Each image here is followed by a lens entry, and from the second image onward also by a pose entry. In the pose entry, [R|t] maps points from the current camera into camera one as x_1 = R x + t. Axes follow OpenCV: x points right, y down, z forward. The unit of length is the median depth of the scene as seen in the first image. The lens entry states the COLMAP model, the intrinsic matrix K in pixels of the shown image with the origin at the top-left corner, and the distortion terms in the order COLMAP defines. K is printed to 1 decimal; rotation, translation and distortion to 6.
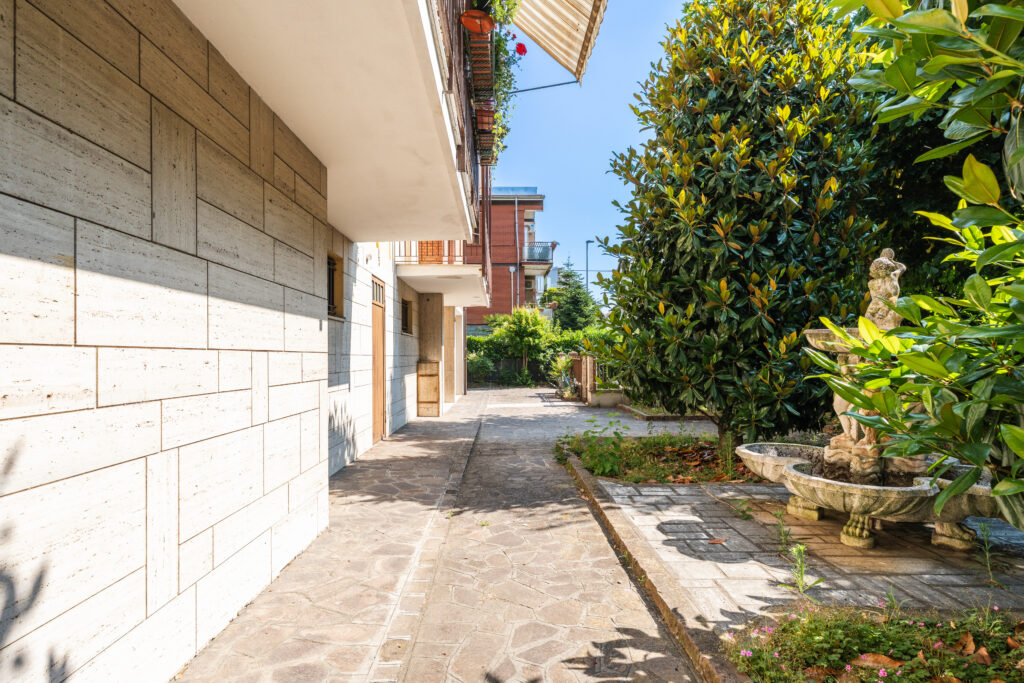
lens RADIAL K [[561.5, 0, 512.9], [0, 561.5, 352.0], [0, 0, 1]] dist [-0.007592, -0.001104]
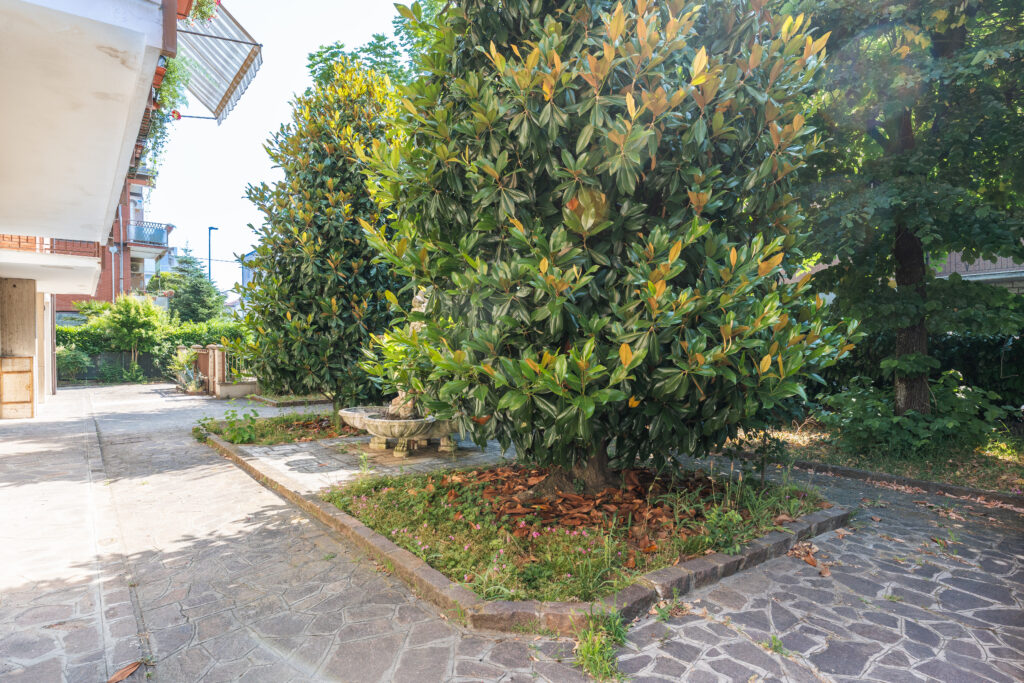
lens RADIAL K [[561.5, 0, 514.1], [0, 561.5, 351.3], [0, 0, 1]] dist [-0.007592, -0.001104]
pose [[0.804619, -0.003140, 0.593784, -0.095446], [-0.004000, 0.999935, 0.010709, -0.008186], [-0.593778, -0.010992, 0.804554, -0.385690]]
